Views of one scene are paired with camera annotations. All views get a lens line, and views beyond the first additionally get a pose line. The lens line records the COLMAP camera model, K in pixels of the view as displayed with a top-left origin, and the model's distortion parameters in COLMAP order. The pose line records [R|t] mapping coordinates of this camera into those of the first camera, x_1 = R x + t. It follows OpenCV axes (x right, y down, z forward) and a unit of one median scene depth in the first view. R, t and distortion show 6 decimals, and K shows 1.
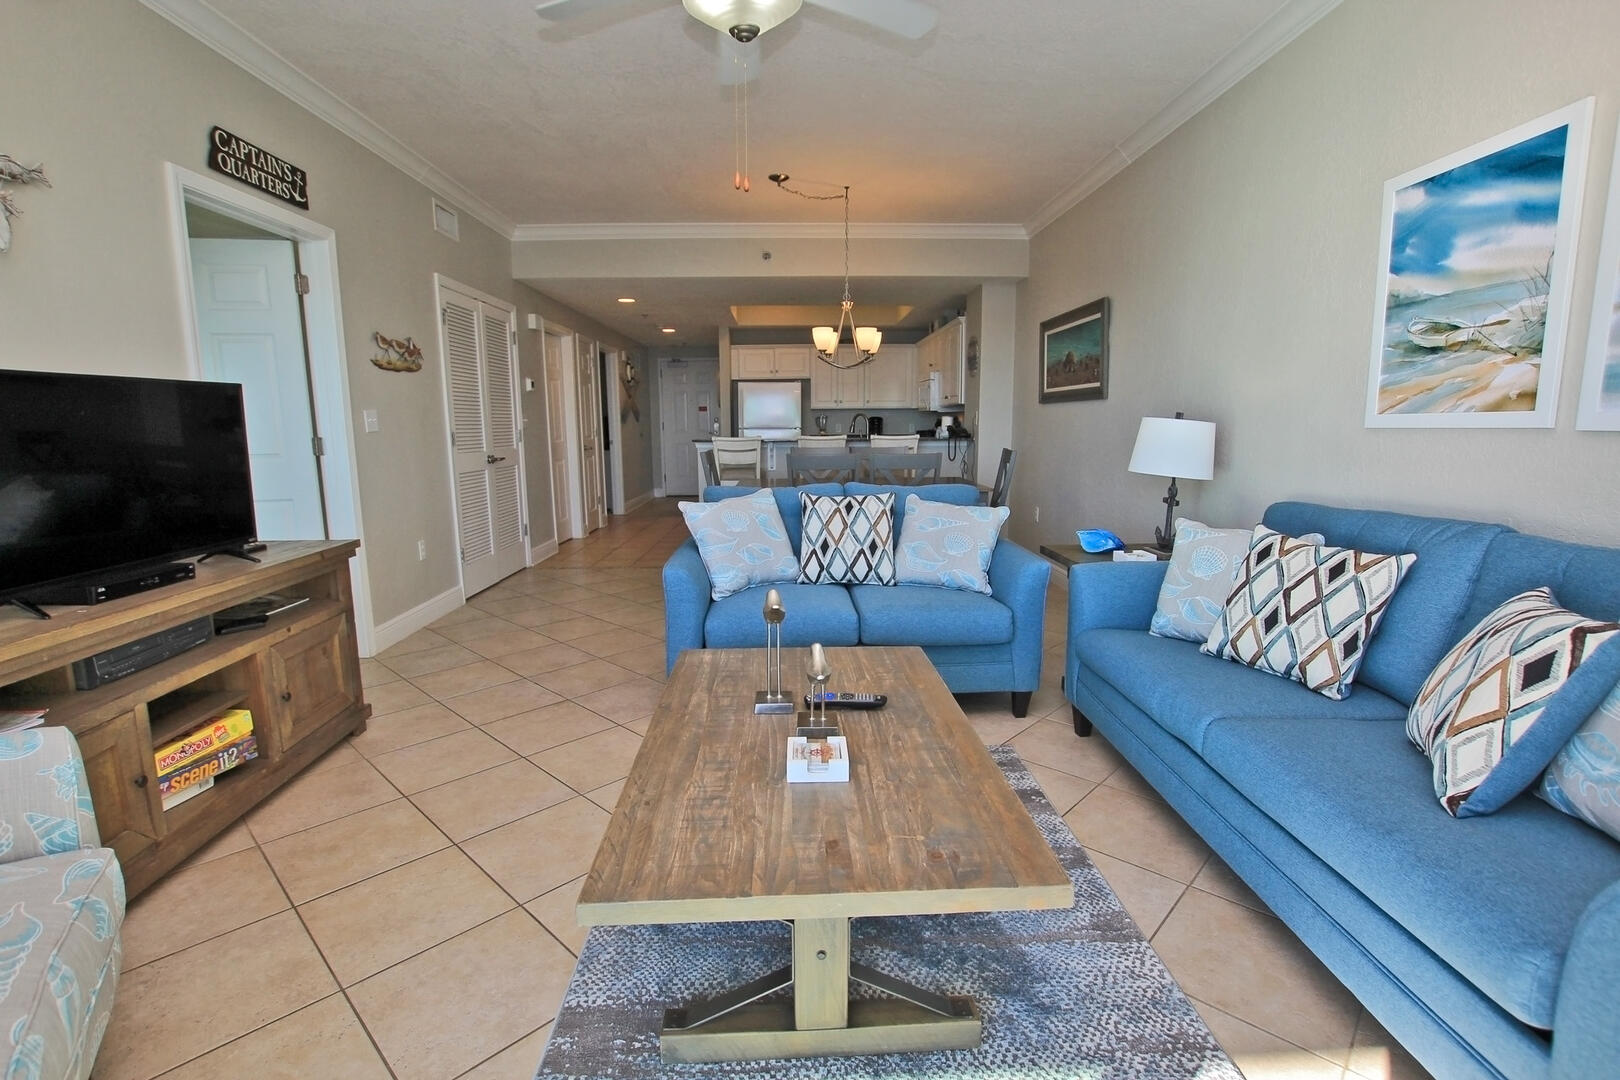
lens RADIAL K [[752.2, 0, 813.5], [0, 752.2, 542.8], [0, 0, 1]] dist [-0.034754, 0.005106]
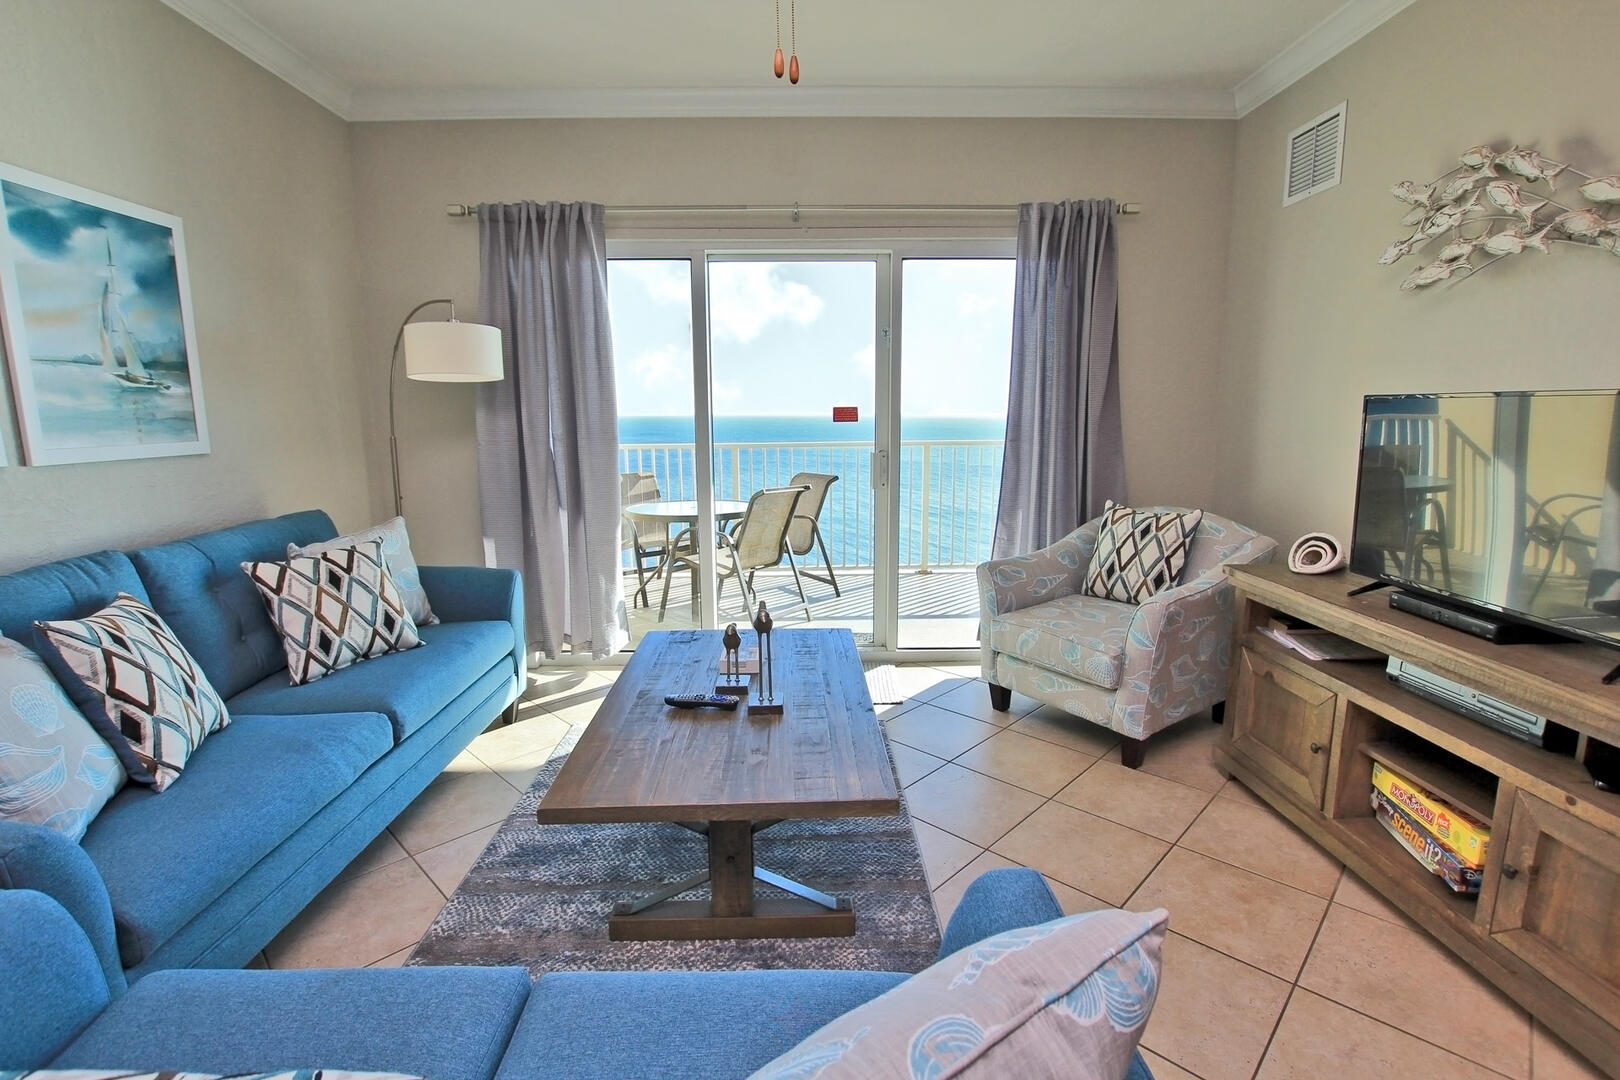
lens RADIAL K [[752.2, 0, 813.5], [0, 752.2, 542.8], [0, 0, 1]] dist [-0.034754, 0.005106]
pose [[-0.999775, 0.009791, 0.018793, -0.098338], [0.015414, 0.944576, 0.327929, -0.251520], [-0.014541, 0.328145, -0.944515, 1.336796]]
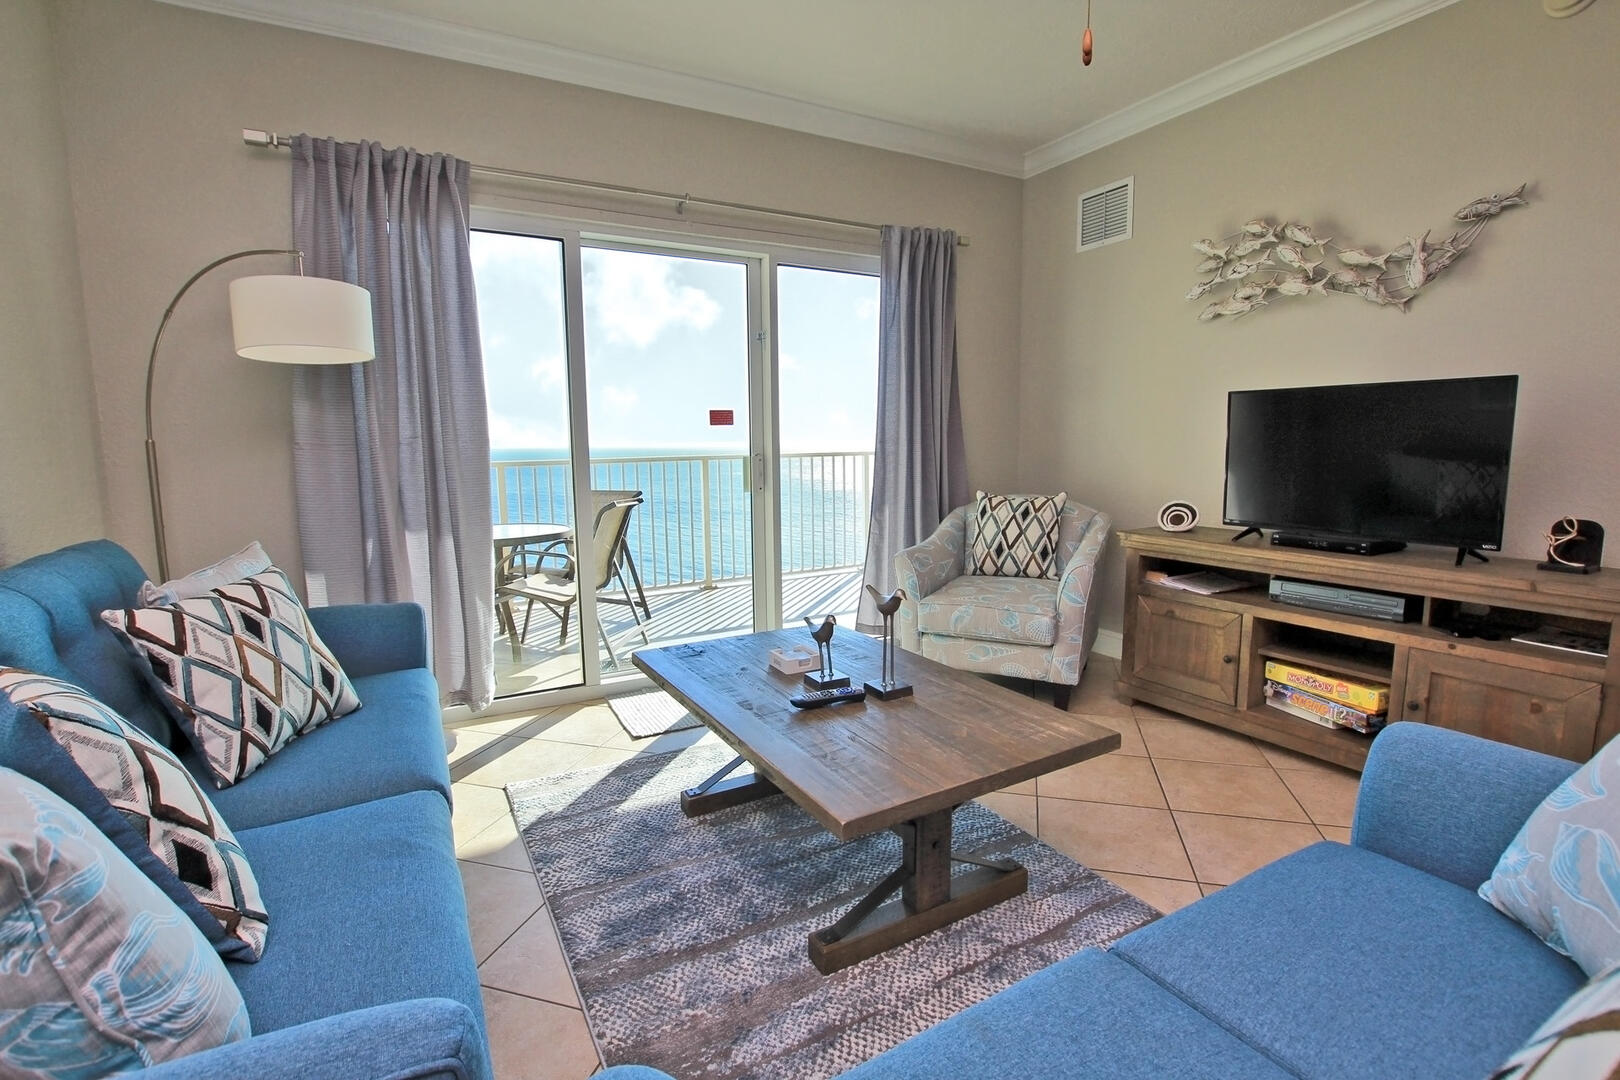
lens RADIAL K [[752.2, 0, 813.5], [0, 752.2, 542.8], [0, 0, 1]] dist [-0.034754, 0.005106]
pose [[-0.887763, 0.077759, -0.453686, 0.346940], [-0.057753, 0.959023, 0.277381, -0.187953], [0.456664, 0.272450, -0.846894, 1.226548]]
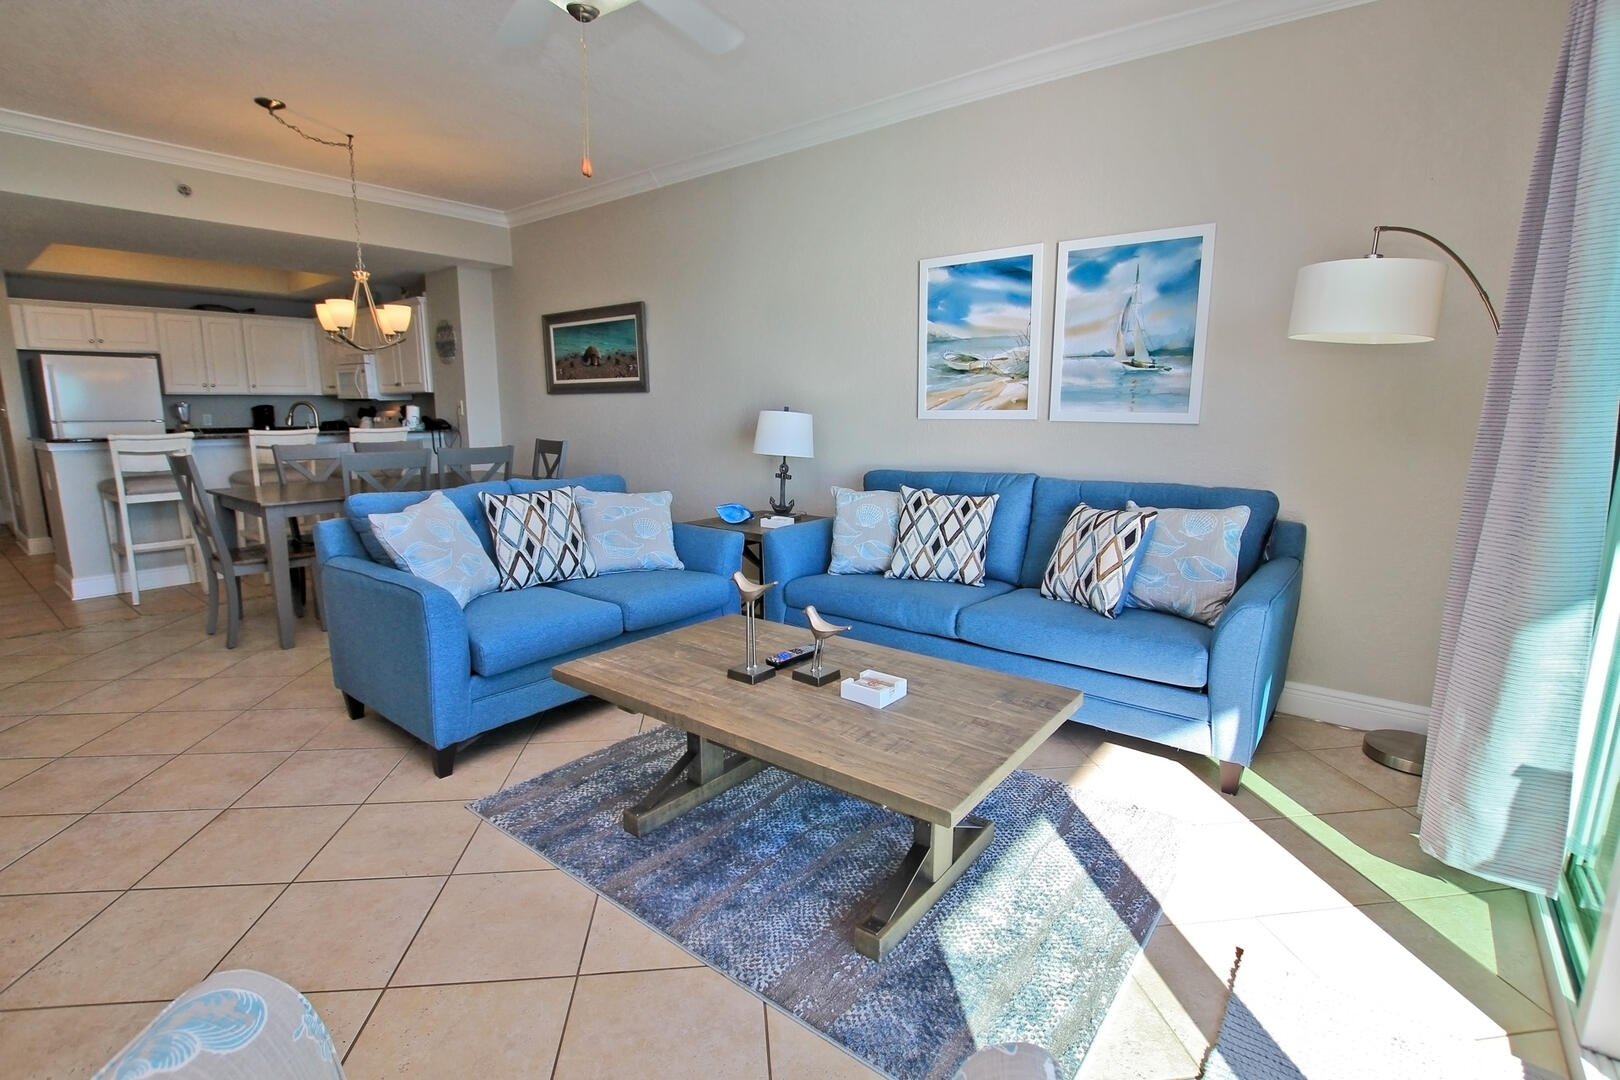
lens RADIAL K [[752.2, 0, 813.5], [0, 752.2, 542.8], [0, 0, 1]] dist [-0.034754, 0.005106]
pose [[0.643726, -0.126471, 0.754733, -0.548155], [0.113847, 0.991101, 0.068977, -0.029181], [-0.756740, 0.041521, 0.652396, 0.137541]]
